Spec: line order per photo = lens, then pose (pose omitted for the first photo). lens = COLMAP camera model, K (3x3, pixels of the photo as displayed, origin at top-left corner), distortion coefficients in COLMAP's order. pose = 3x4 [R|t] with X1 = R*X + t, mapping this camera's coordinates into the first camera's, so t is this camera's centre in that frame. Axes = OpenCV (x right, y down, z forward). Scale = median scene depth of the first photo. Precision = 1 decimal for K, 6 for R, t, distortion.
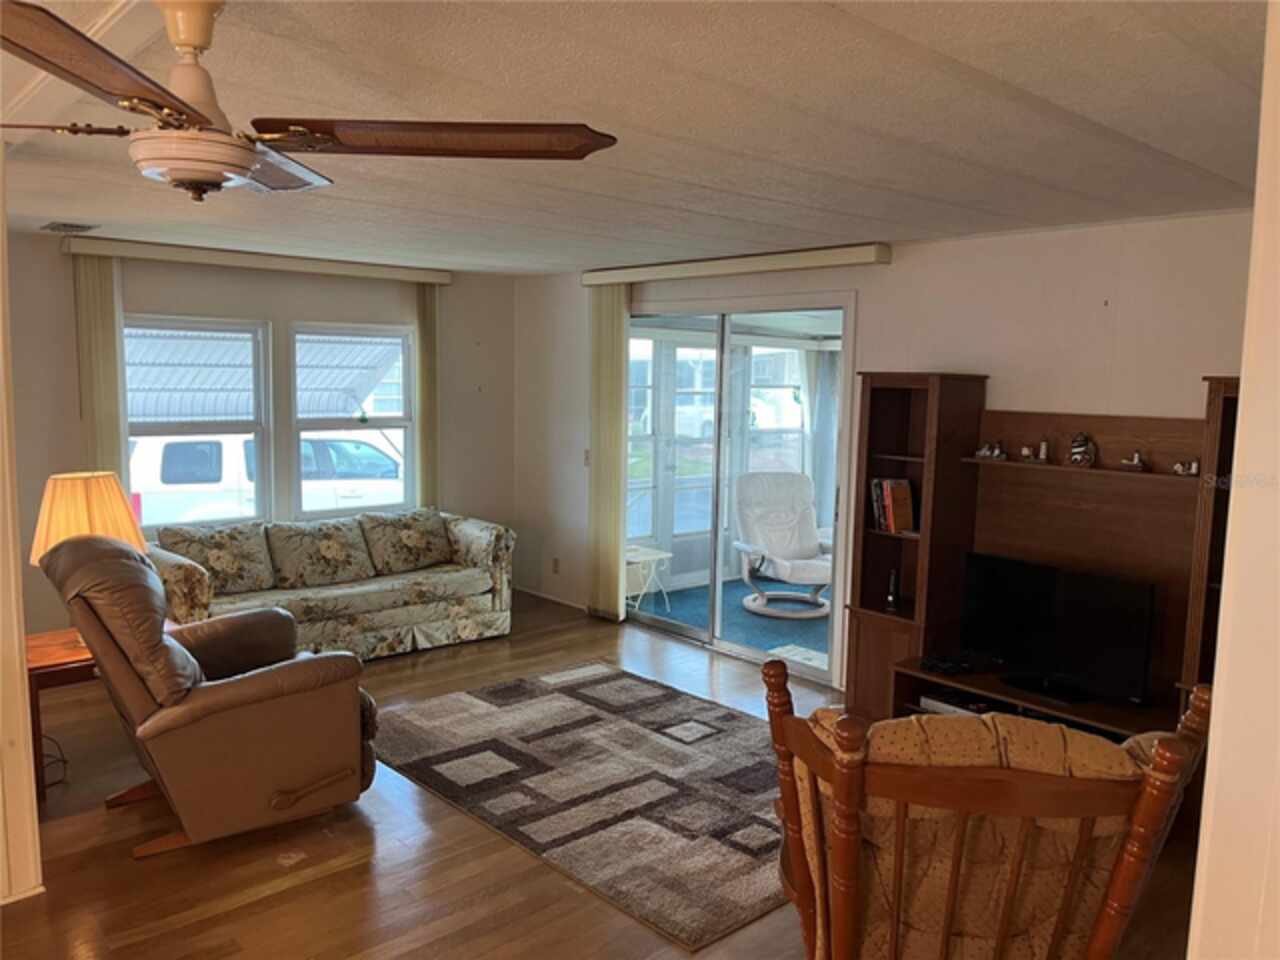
lens RADIAL K [[977.5, 0, 654.8], [0, 977.5, 478.6], [0, 0, 1]] dist [0.078665, -0.109868]
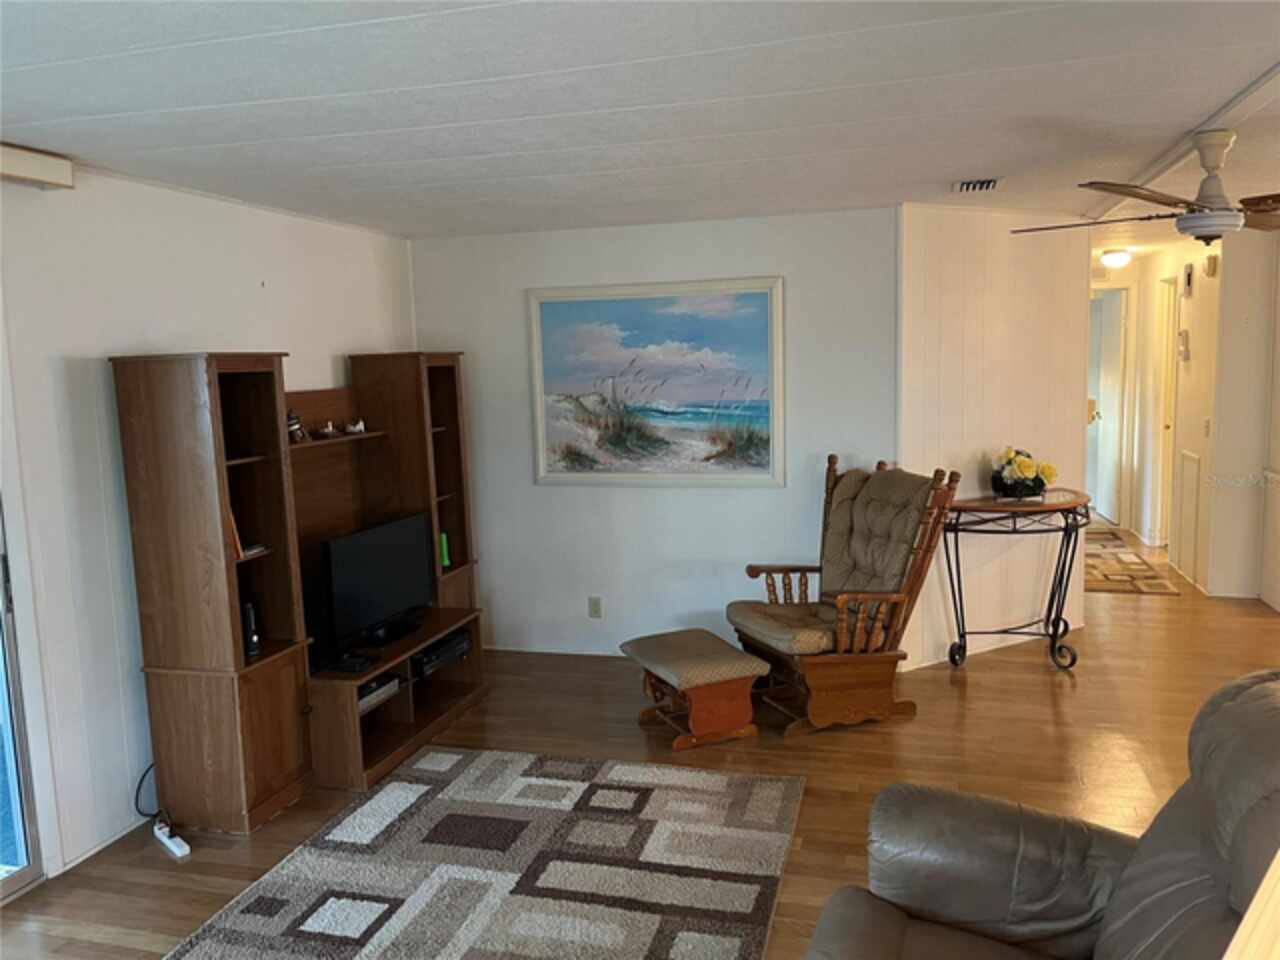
lens RADIAL K [[970.5, 0, 647.1], [0, 970.5, 468.2], [0, 0, 1]] dist [0.074014, -0.090851]
pose [[-0.526017, -0.103628, 0.844137, -0.640131], [0.106687, 0.976668, 0.186379, -0.139576], [-0.843756, 0.188097, -0.502688, 1.222824]]
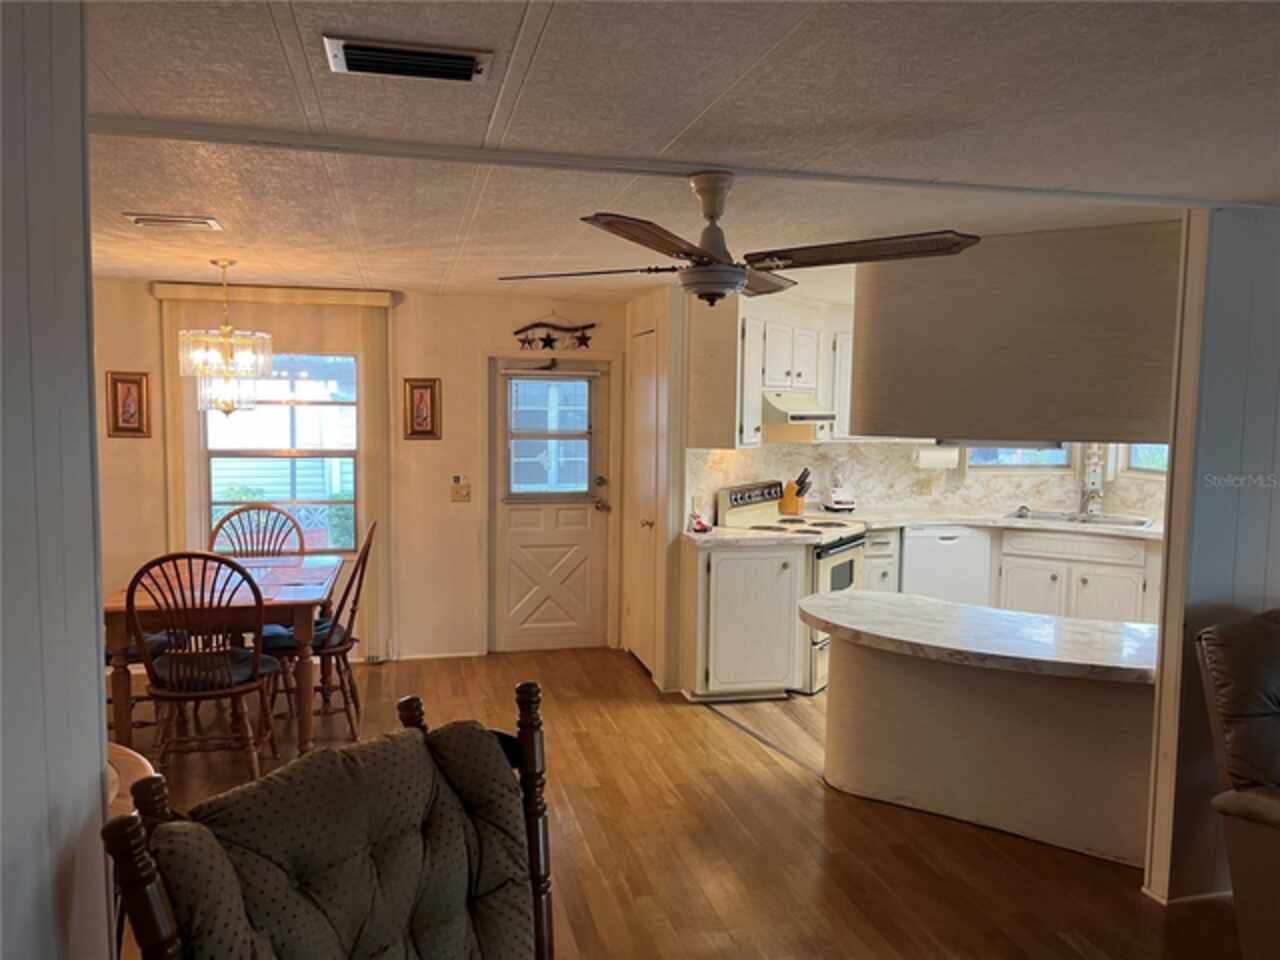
lens RADIAL K [[986.3, 0, 640.0], [0, 986.3, 480.0], [0, 0, 1]] dist [0.035248, -0.001345]
pose [[-0.491184, 0.043666, -0.869960, 0.432063], [-0.115836, 0.986598, 0.114922, -0.073905], [0.863319, 0.157221, -0.479543, 0.722265]]
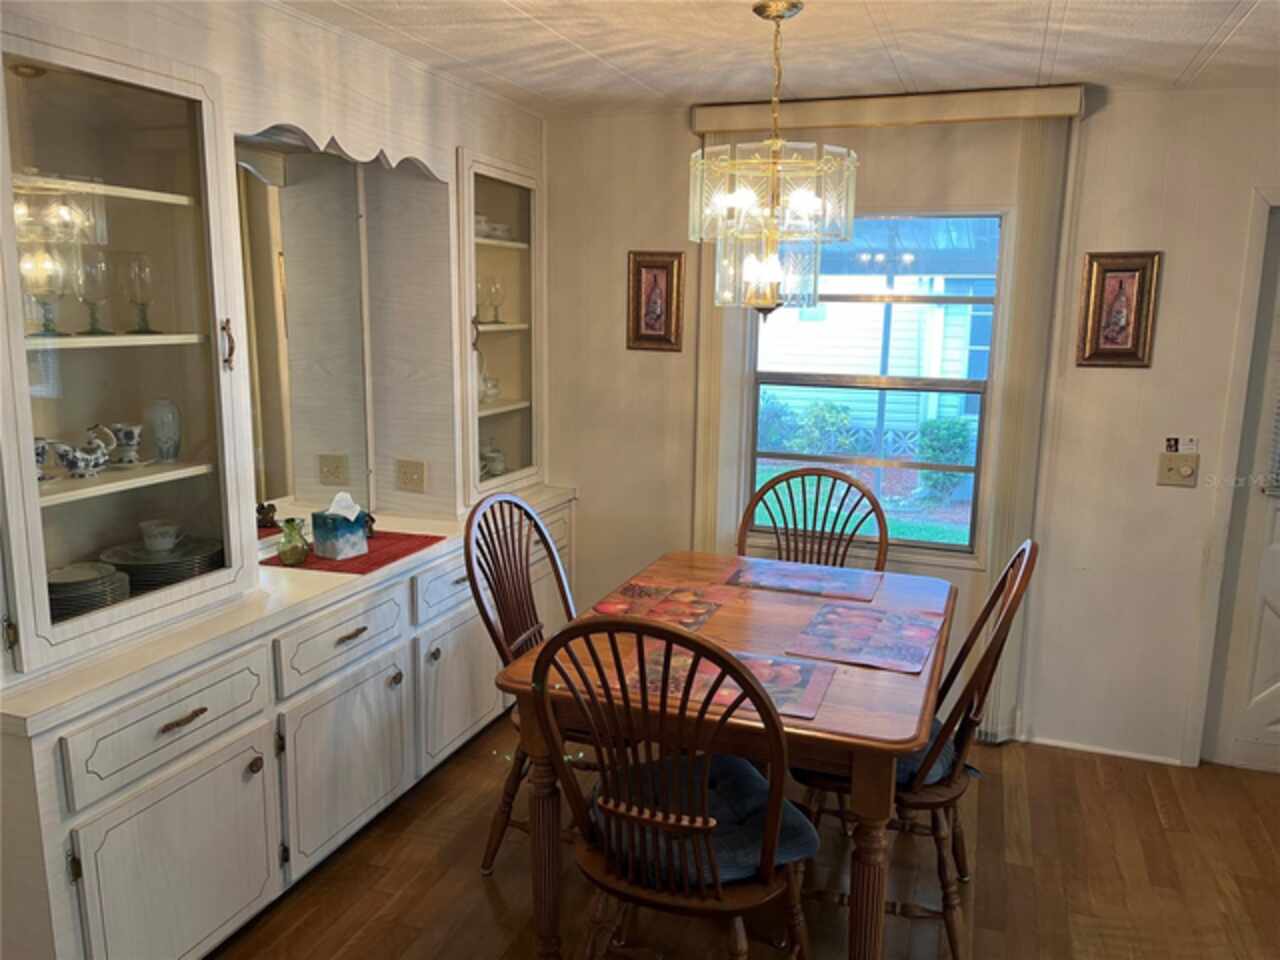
lens RADIAL K [[977.5, 0, 654.8], [0, 977.5, 478.6], [0, 0, 1]] dist [0.078665, -0.109868]
pose [[-0.882073, 0.047796, -0.468682, 0.006334], [-0.087045, 0.961178, 0.261841, -0.016400], [0.463002, 0.271760, -0.843668, 0.245701]]
